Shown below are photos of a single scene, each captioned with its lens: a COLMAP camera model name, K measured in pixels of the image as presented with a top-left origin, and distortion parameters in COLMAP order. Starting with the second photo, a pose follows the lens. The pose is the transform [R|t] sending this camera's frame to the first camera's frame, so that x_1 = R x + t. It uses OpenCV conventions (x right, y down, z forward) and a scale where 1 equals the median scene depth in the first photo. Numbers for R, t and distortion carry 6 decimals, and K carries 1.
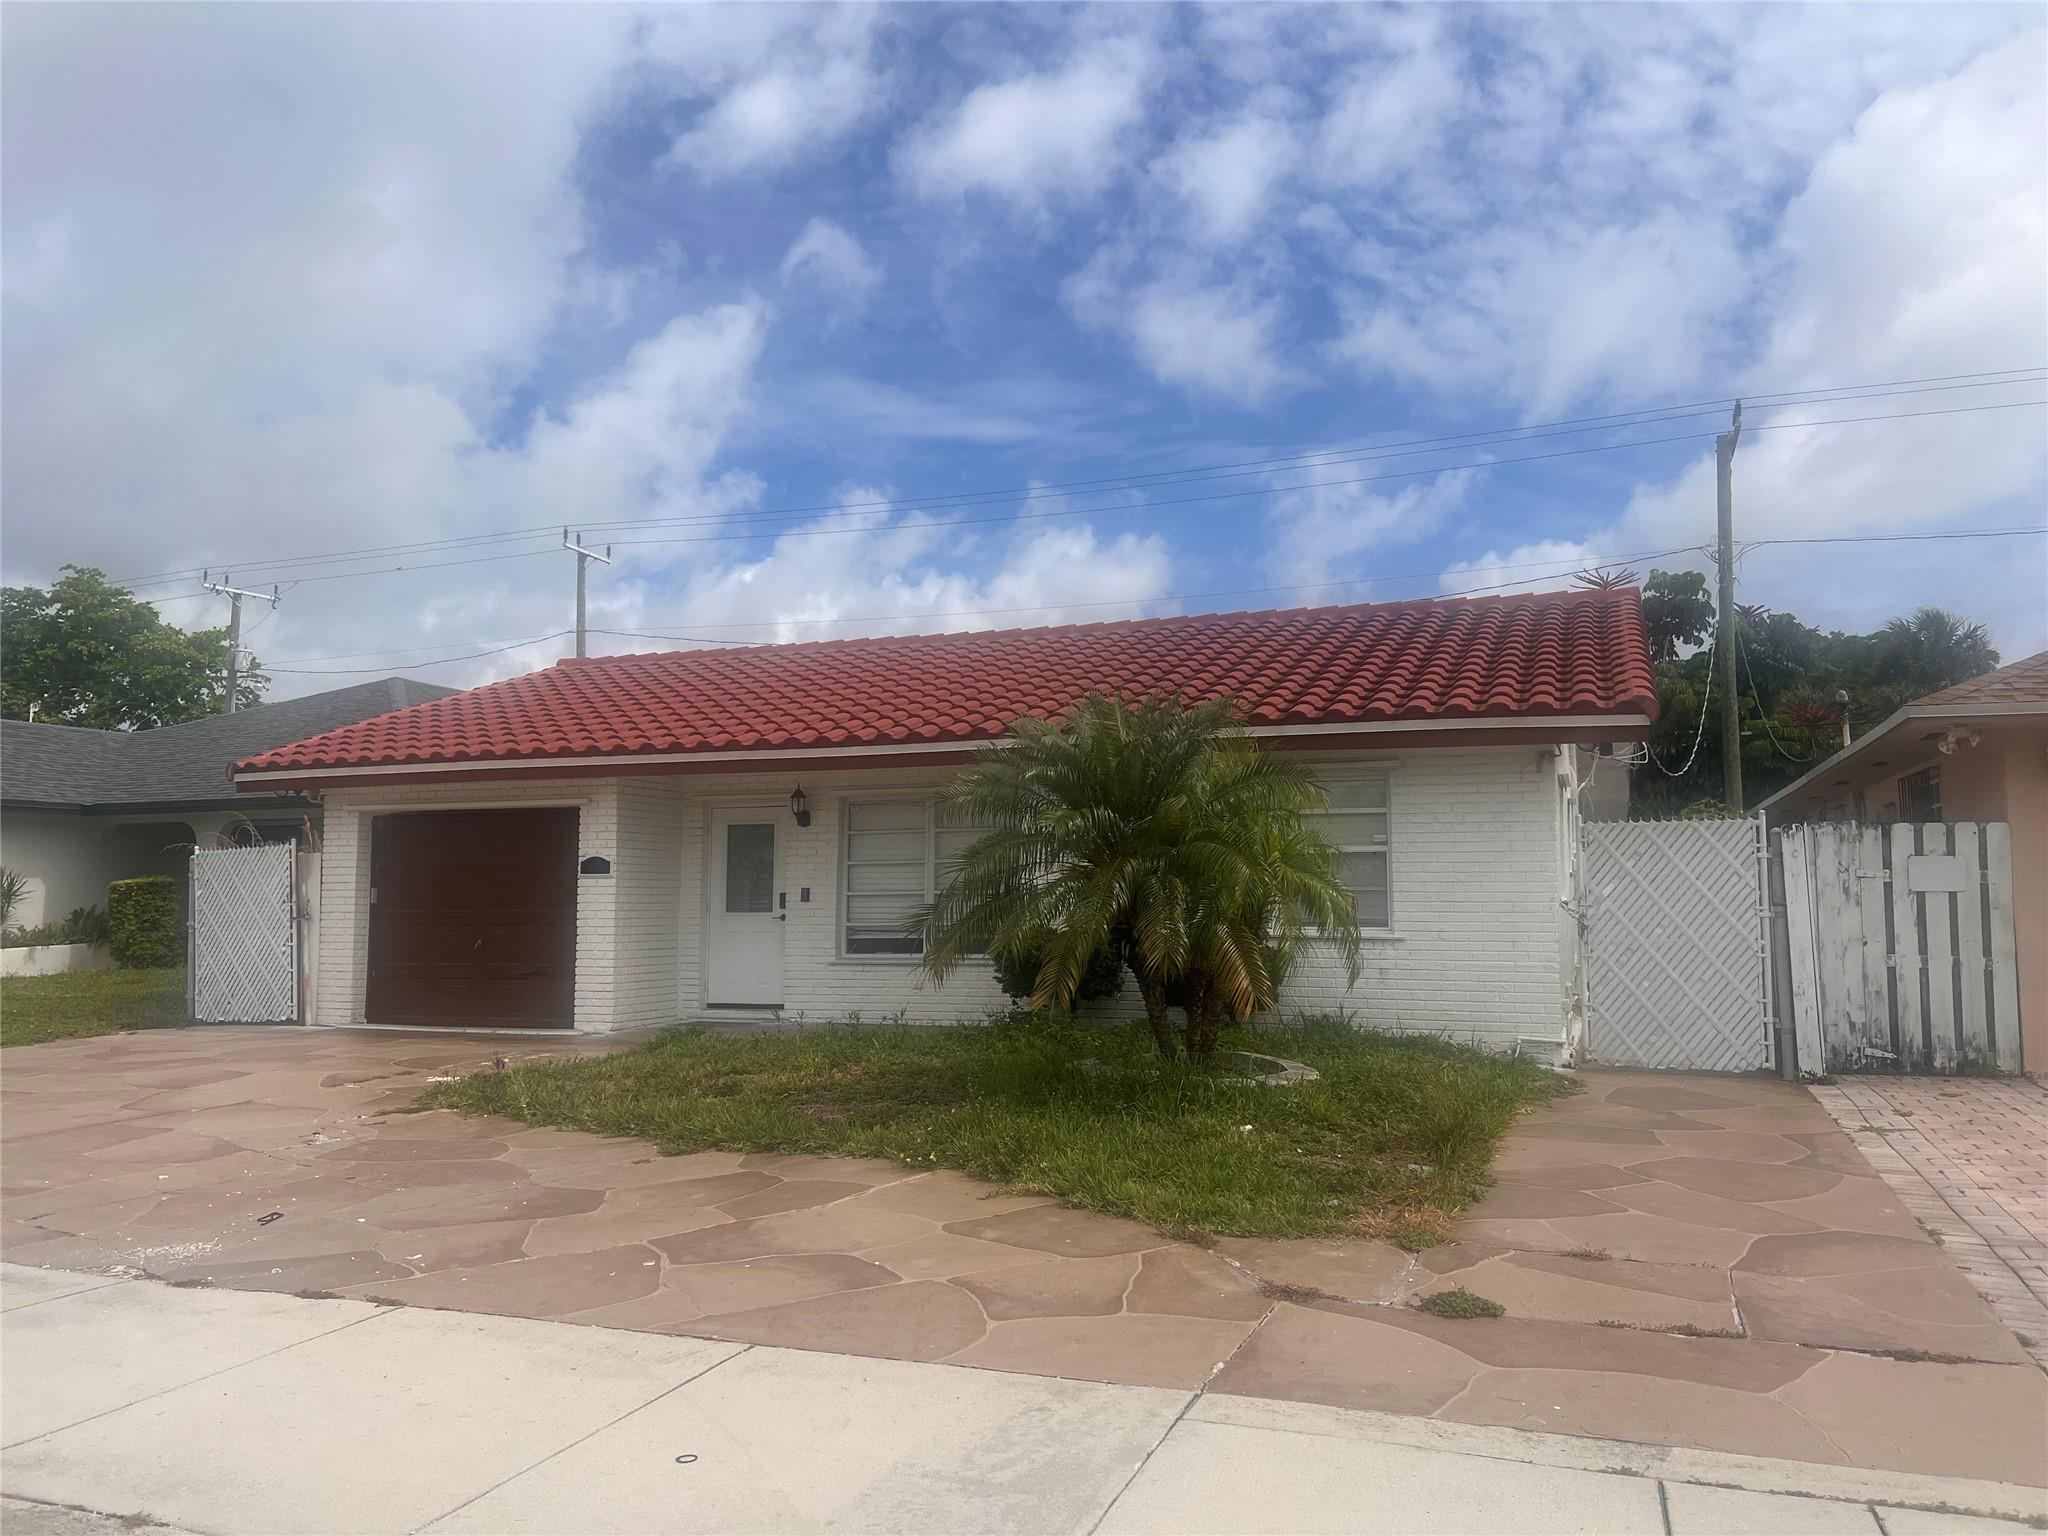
lens RADIAL K [[1552.0, 0, 1035.6], [0, 1552.0, 767.0], [0, 0, 1]] dist [0.057951, -0.063457]
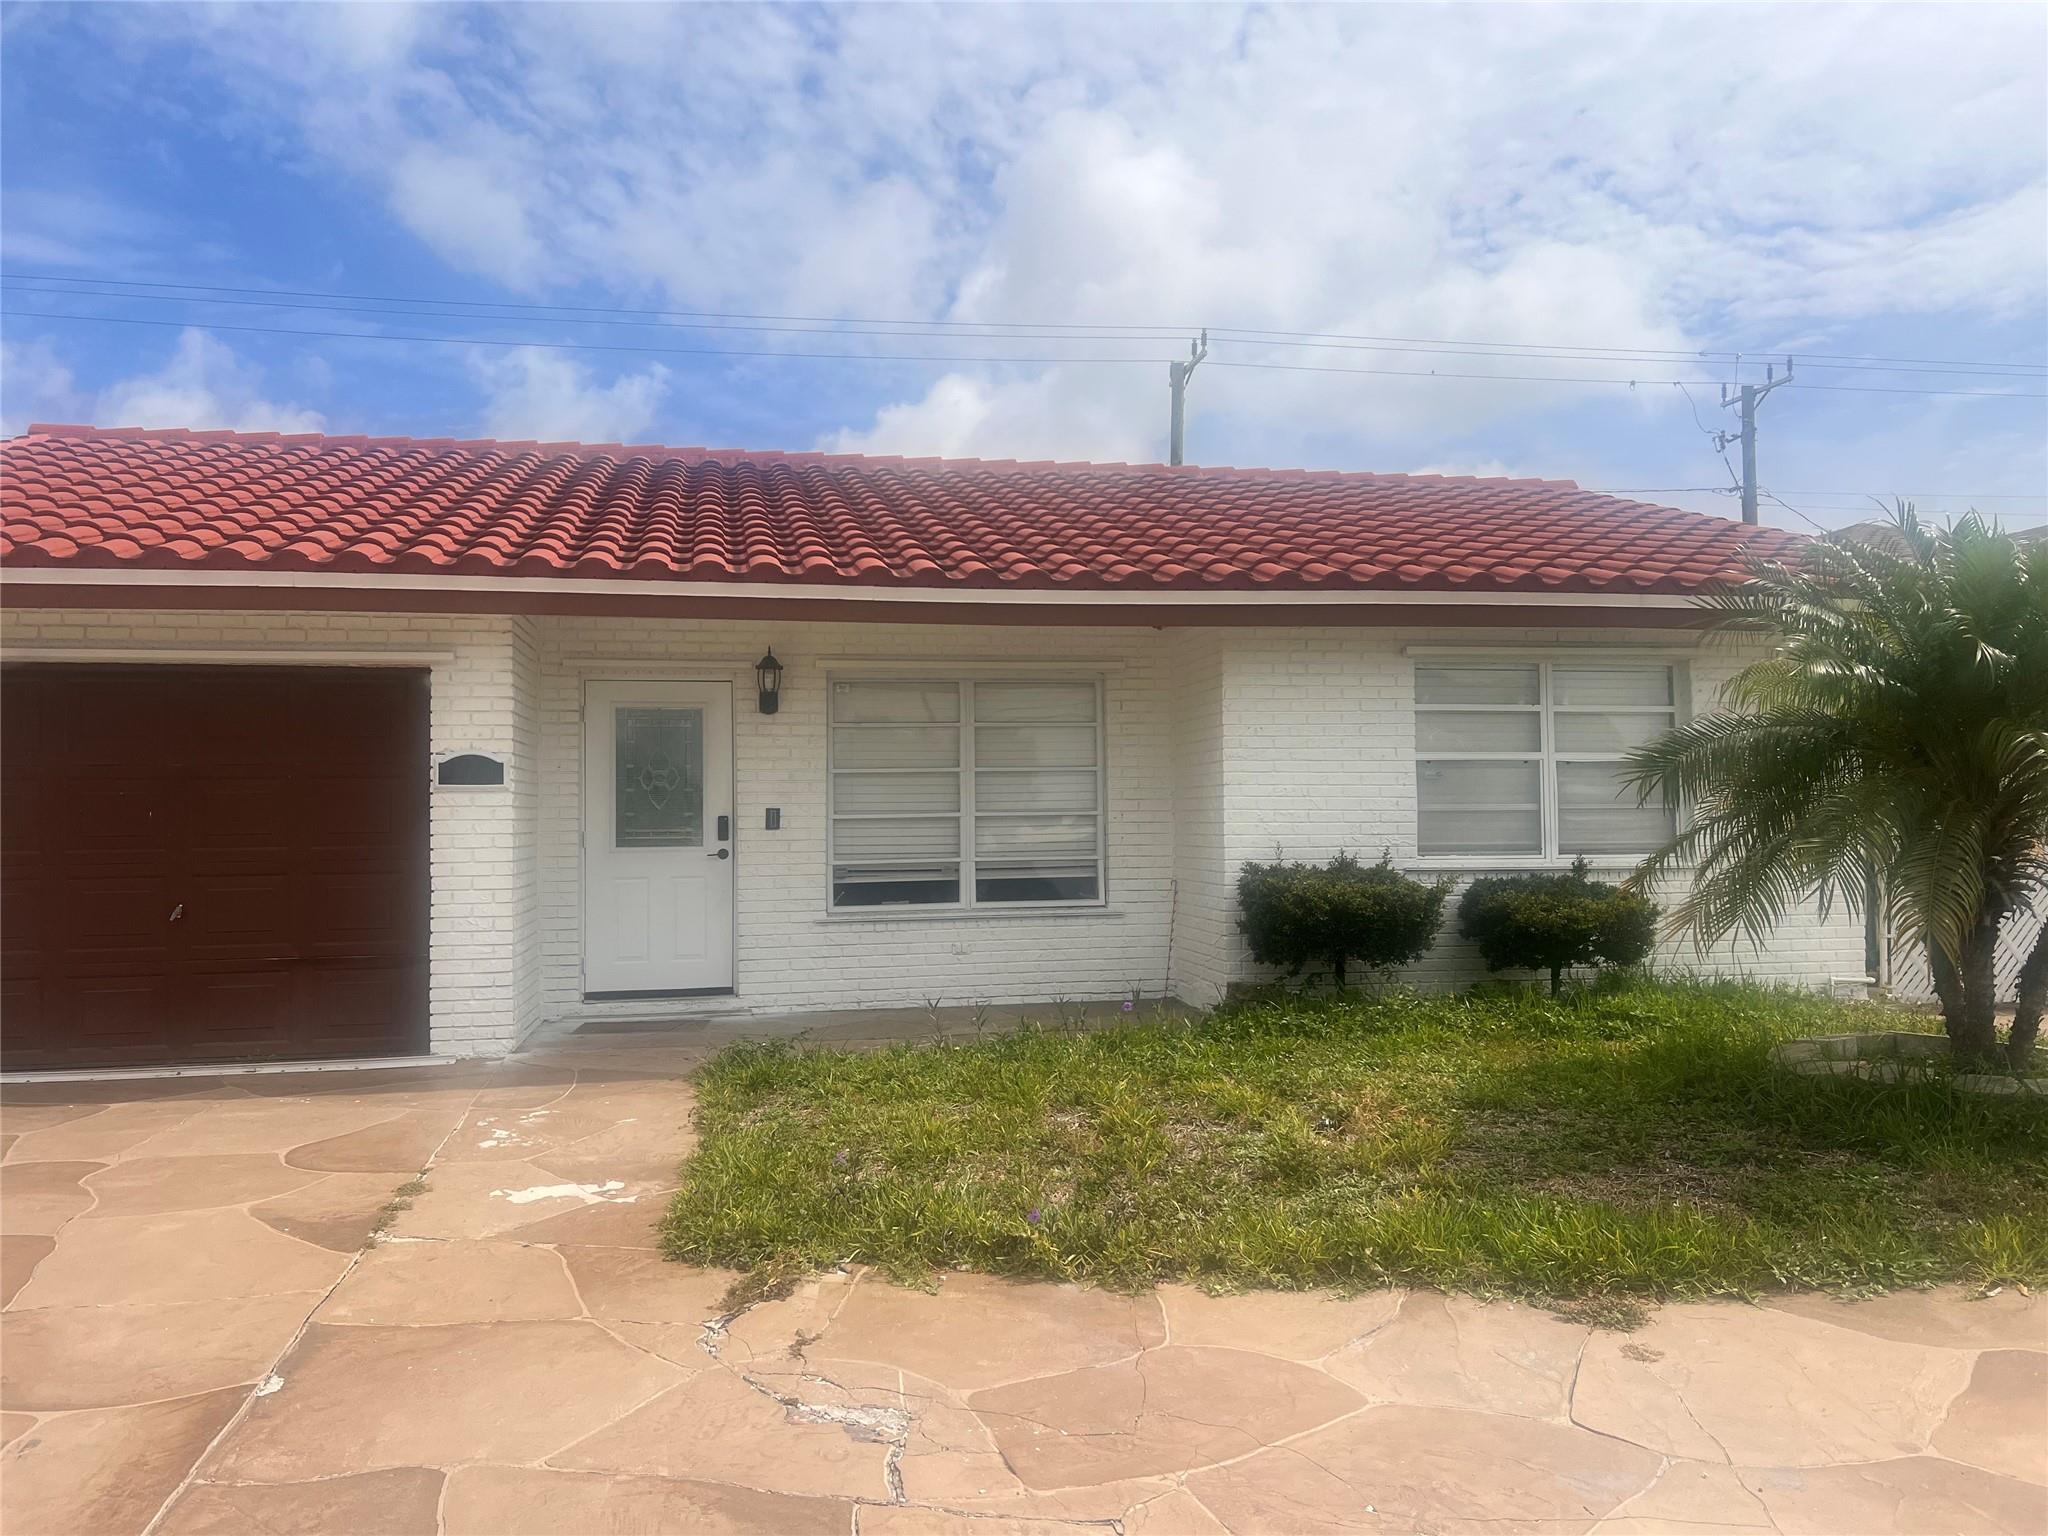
lens RADIAL K [[1552.0, 0, 1020.7], [0, 1552.0, 768.5], [0, 0, 1]] dist [0.057951, -0.063457]
pose [[0.852221, 0.009579, 0.523094, -0.388719], [-0.037593, 0.998369, 0.042965, 0.028721], [-0.521829, -0.056281, 0.851191, 0.381607]]
